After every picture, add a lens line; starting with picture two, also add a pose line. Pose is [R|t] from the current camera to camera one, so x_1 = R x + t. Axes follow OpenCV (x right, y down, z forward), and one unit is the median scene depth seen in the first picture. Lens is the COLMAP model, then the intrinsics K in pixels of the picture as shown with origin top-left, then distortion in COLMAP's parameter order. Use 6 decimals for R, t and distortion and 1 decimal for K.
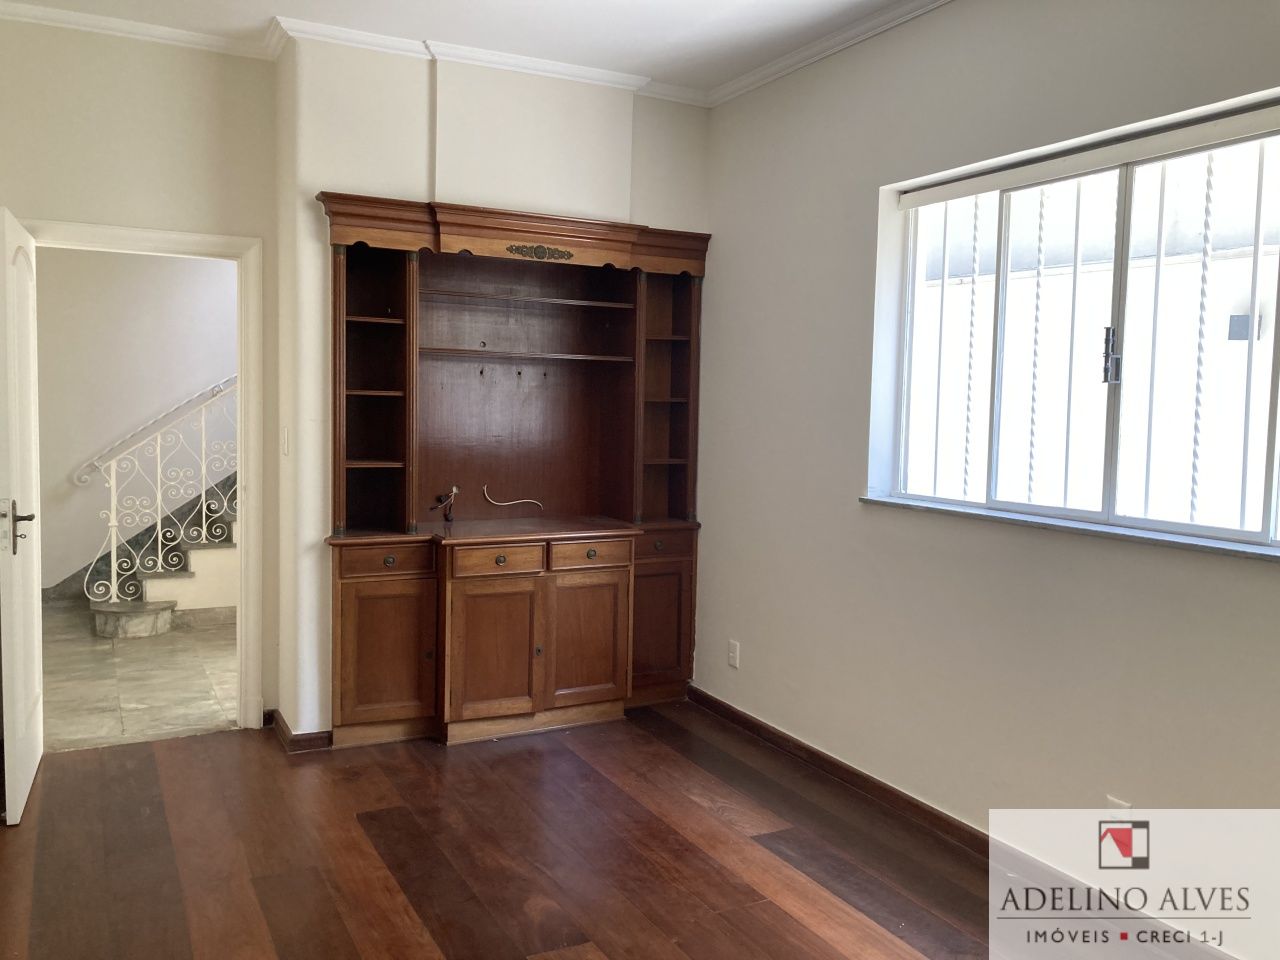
lens RADIAL K [[1048.2, 0, 640.0], [0, 1048.2, 480.0], [0, 0, 1]] dist [0.002302, 0.003486]
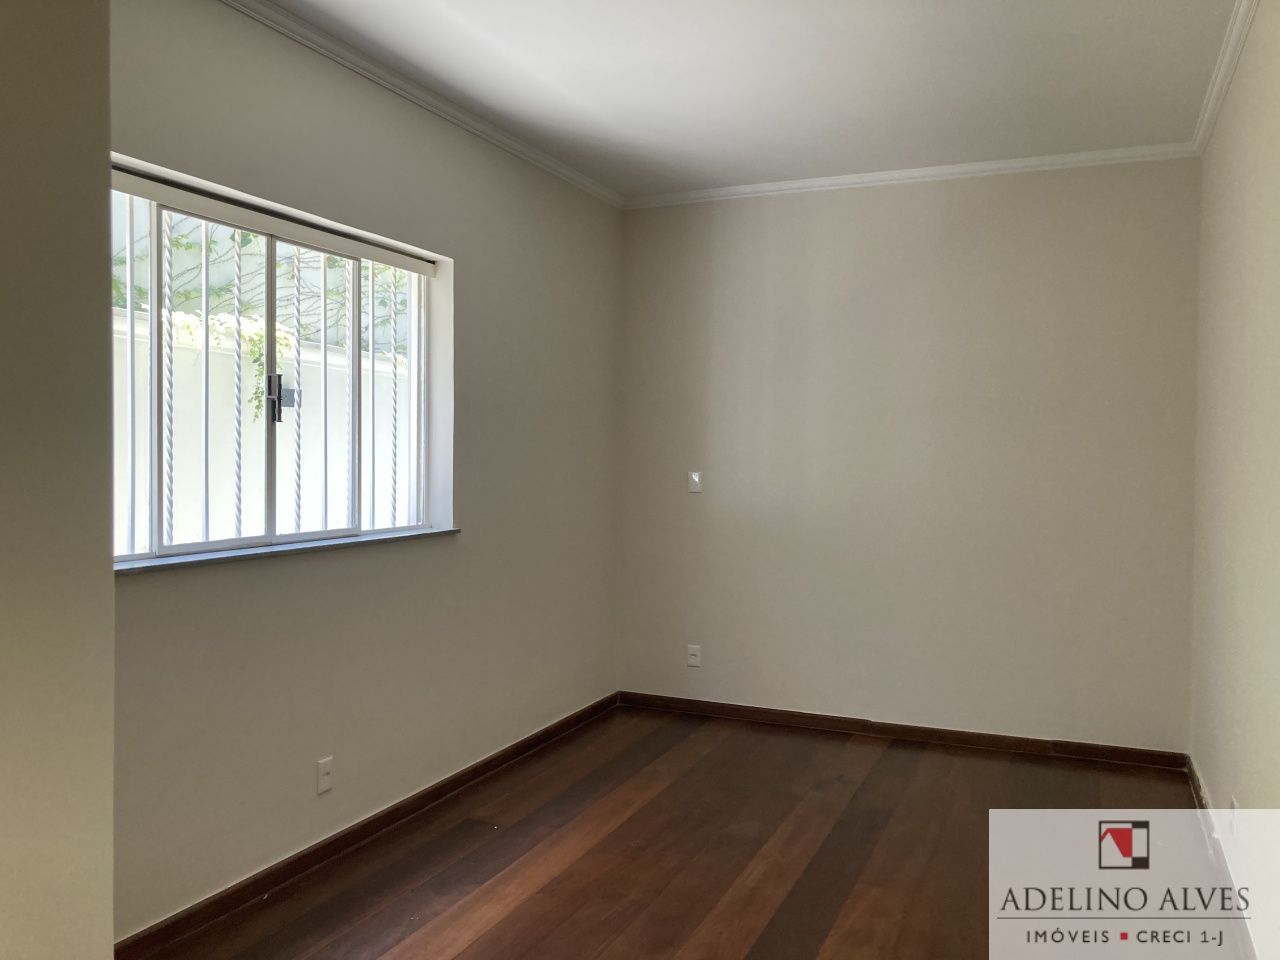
lens RADIAL K [[1063.9, 0, 640.0], [0, 1063.9, 480.0], [0, 0, 1]] dist [0.169201, -0.000931]
pose [[-0.625760, -0.053524, 0.778177, -0.631610], [0.027031, 0.995556, 0.090213, -0.107899], [-0.779547, 0.077487, -0.621532, 1.219314]]
